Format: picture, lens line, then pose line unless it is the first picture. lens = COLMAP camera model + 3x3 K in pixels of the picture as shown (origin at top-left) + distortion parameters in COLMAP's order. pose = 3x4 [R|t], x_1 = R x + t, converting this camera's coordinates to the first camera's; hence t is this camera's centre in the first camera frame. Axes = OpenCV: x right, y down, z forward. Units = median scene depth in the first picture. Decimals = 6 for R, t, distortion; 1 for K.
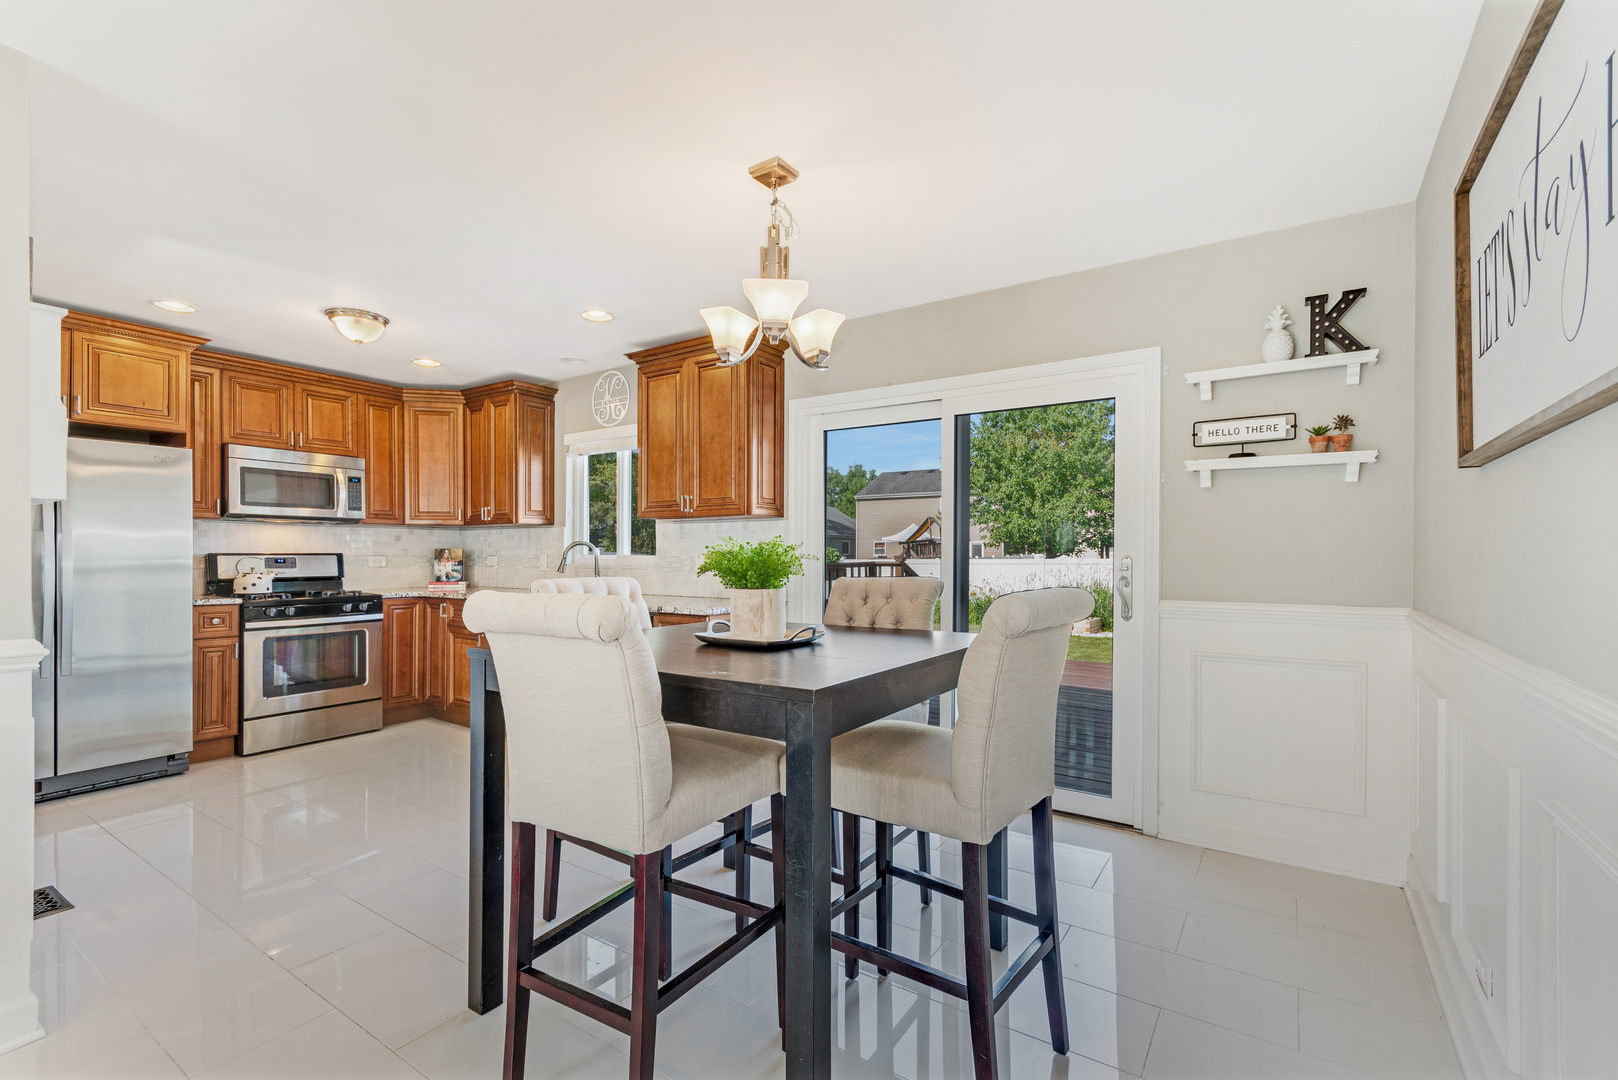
lens RADIAL K [[711.2, 0, 807.4], [0, 711.2, 555.9], [0, 0, 1]] dist [0.018409, -0.005989]
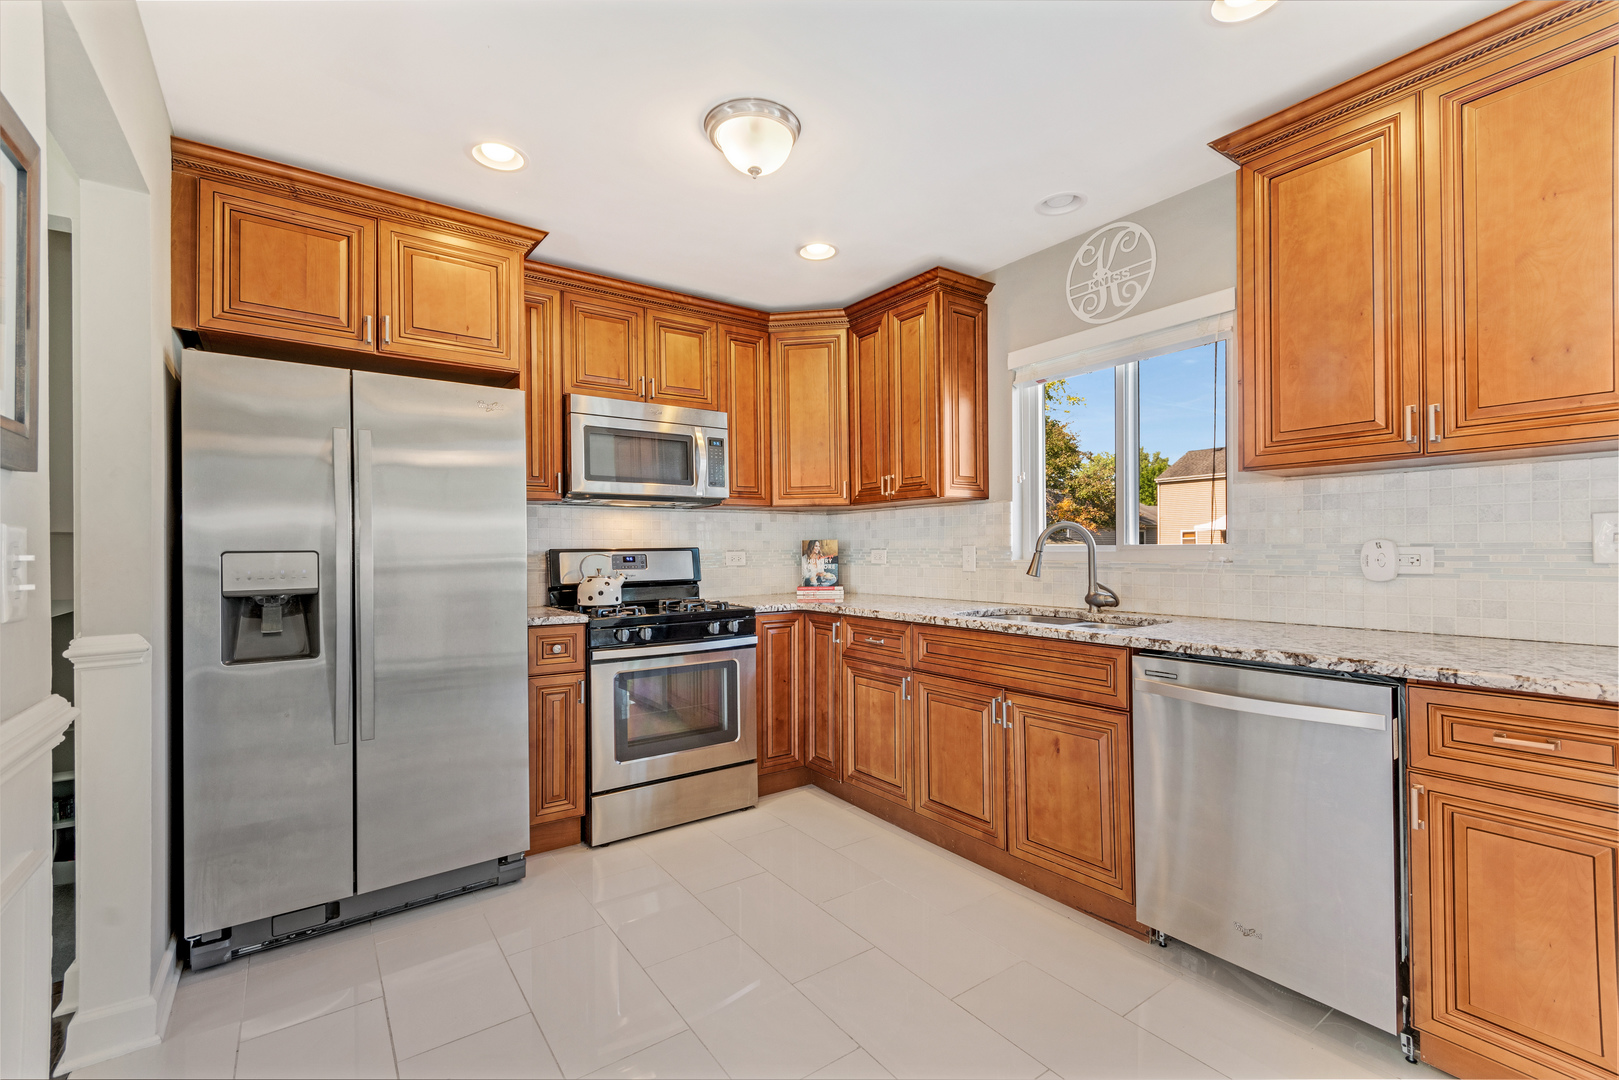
lens RADIAL K [[711.7, 0, 812.9], [0, 711.7, 548.8], [0, 0, 1]] dist [0.018409, -0.005989]
pose [[0.938214, -0.011210, -0.345874, -0.305162], [0.010582, 0.999937, -0.003703, 0.001174], [0.345894, -0.000186, 0.938274, 0.379464]]
